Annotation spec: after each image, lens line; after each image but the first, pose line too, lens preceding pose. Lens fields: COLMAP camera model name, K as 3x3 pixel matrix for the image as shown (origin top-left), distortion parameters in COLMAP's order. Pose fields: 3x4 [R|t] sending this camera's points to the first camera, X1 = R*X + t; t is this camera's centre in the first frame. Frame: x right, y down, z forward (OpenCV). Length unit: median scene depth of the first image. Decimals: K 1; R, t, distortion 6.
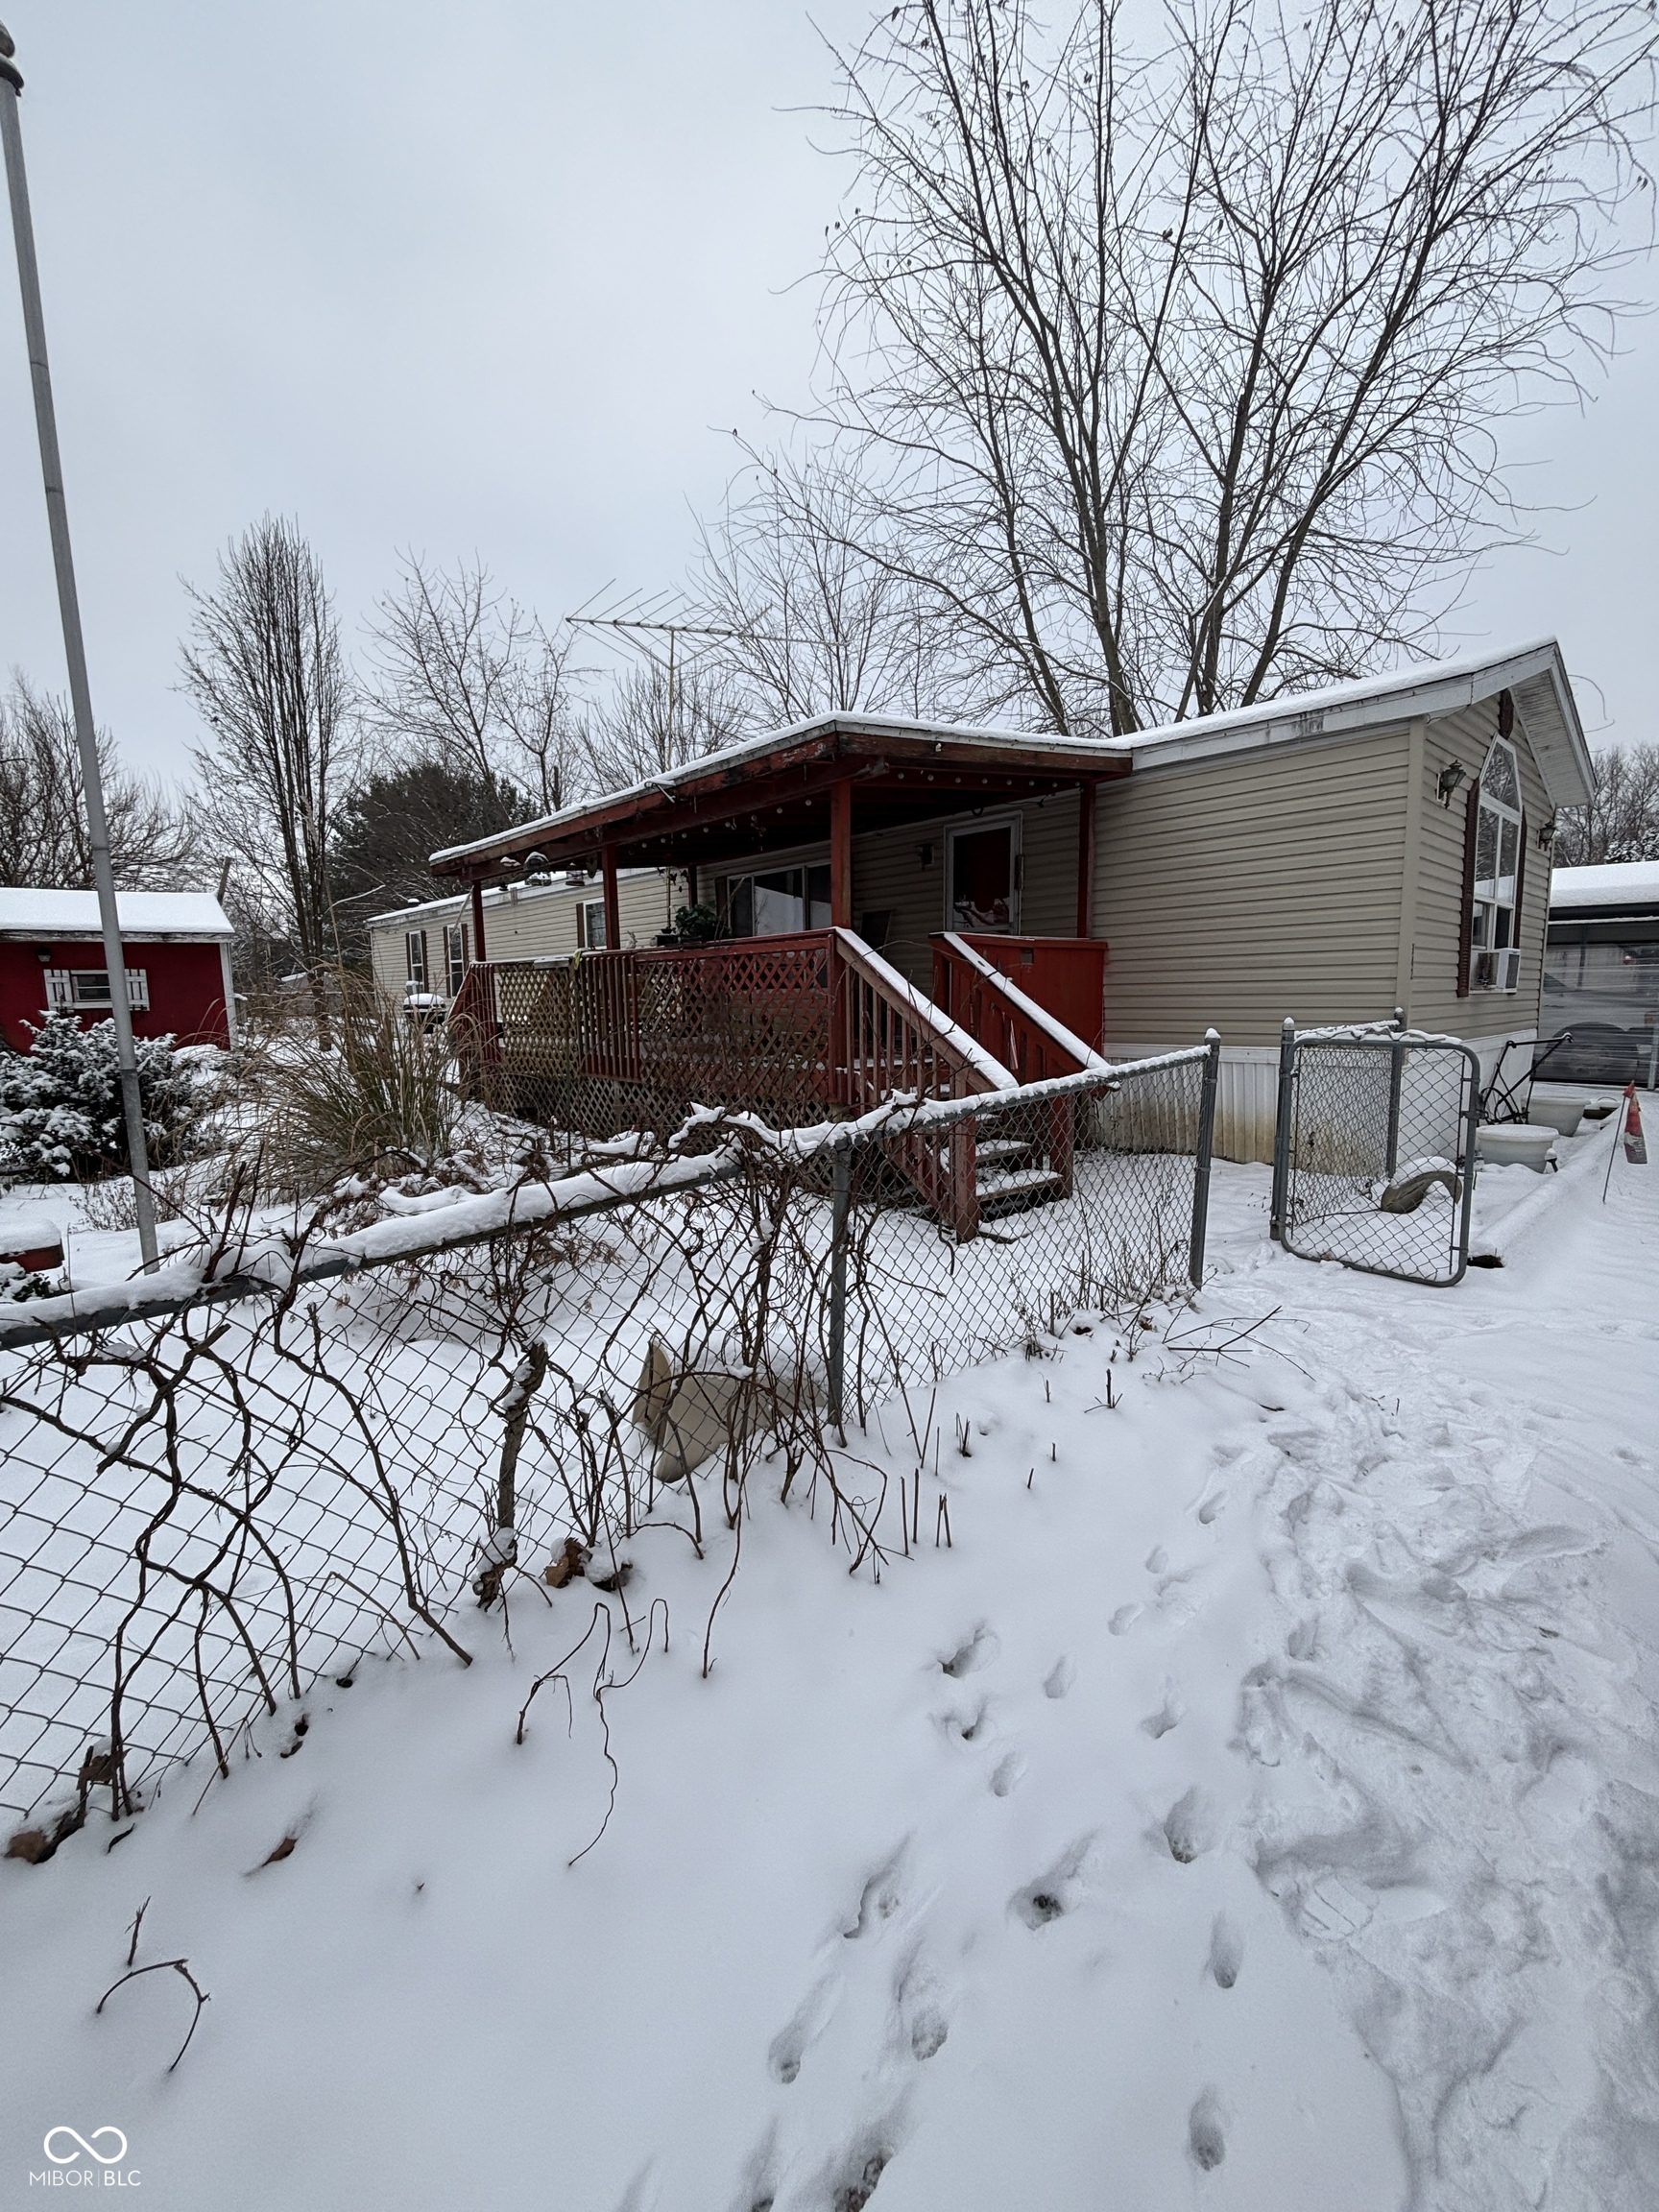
lens RADIAL K [[878.6, 0, 829.5], [0, 878.6, 1106.0], [0, 0, 1]] dist [-0.001250, 0.000317]
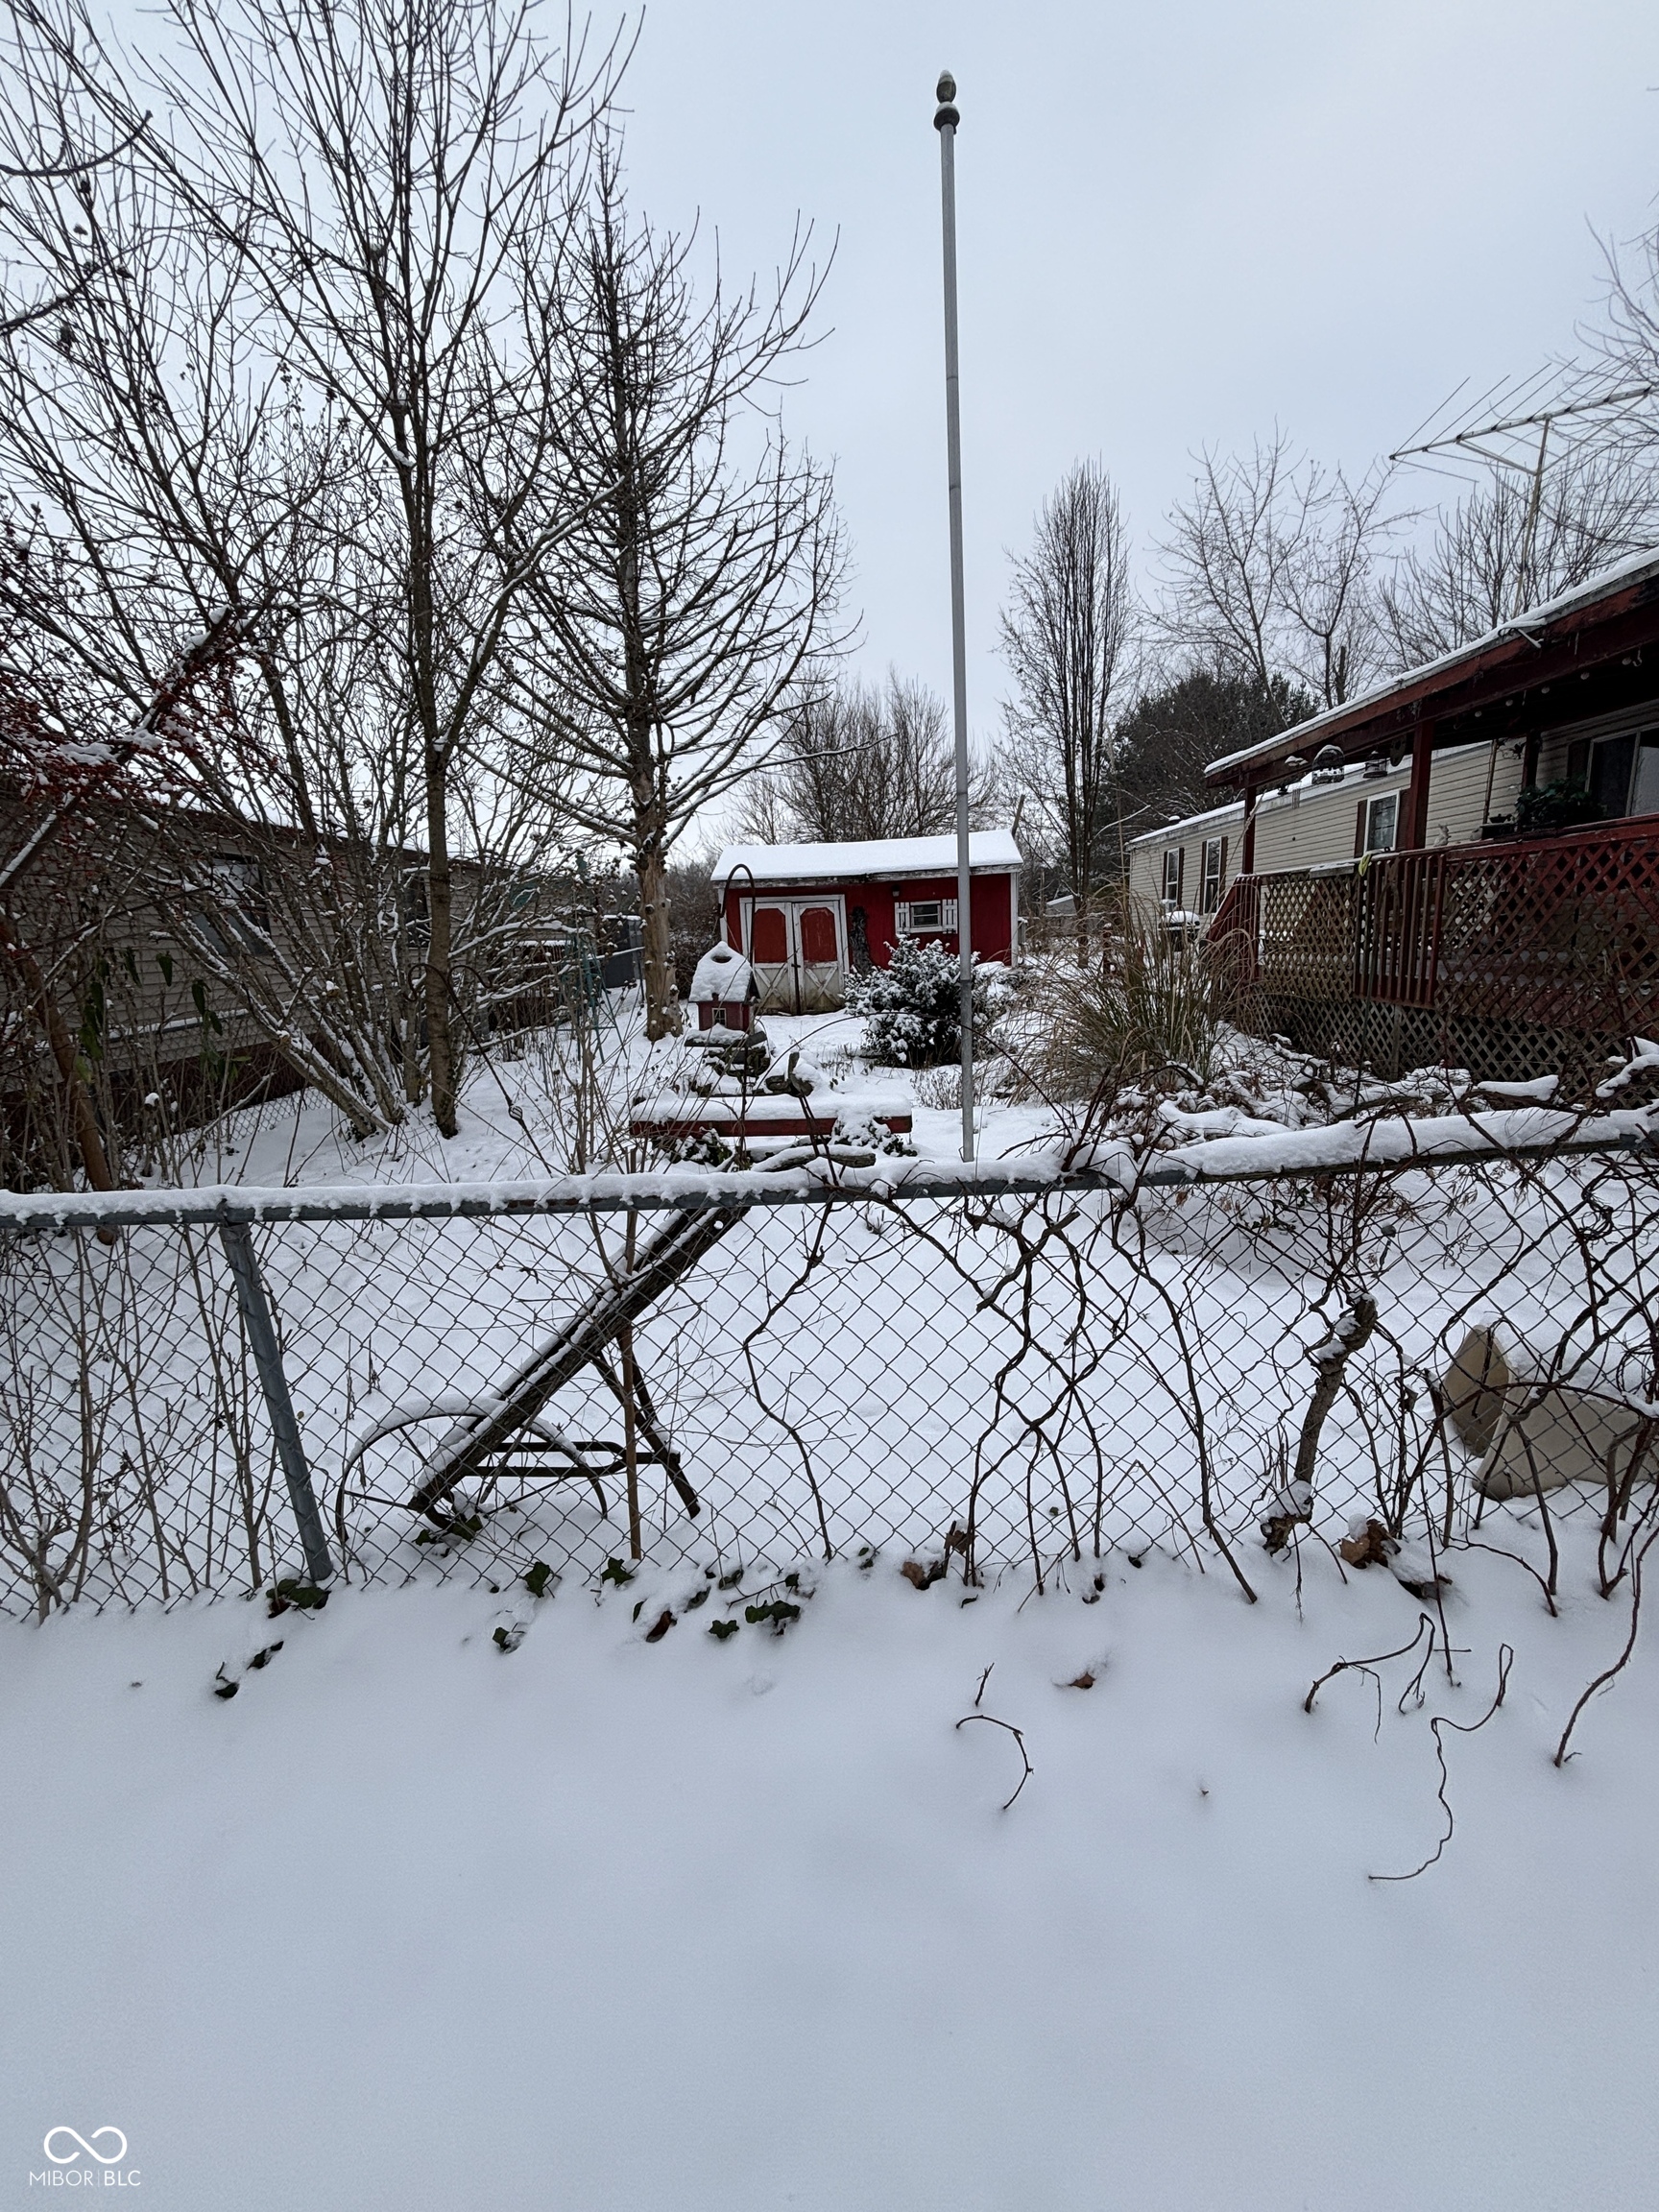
lens RADIAL K [[866.2, 0, 829.5], [0, 866.2, 1106.0], [0, 0, 1]] dist [0.001748, -0.010918]
pose [[0.716748, 0.118214, -0.687239, -0.139383], [-0.055097, 0.992045, 0.113182, 0.009287], [0.695152, -0.043258, 0.717560, 0.011327]]
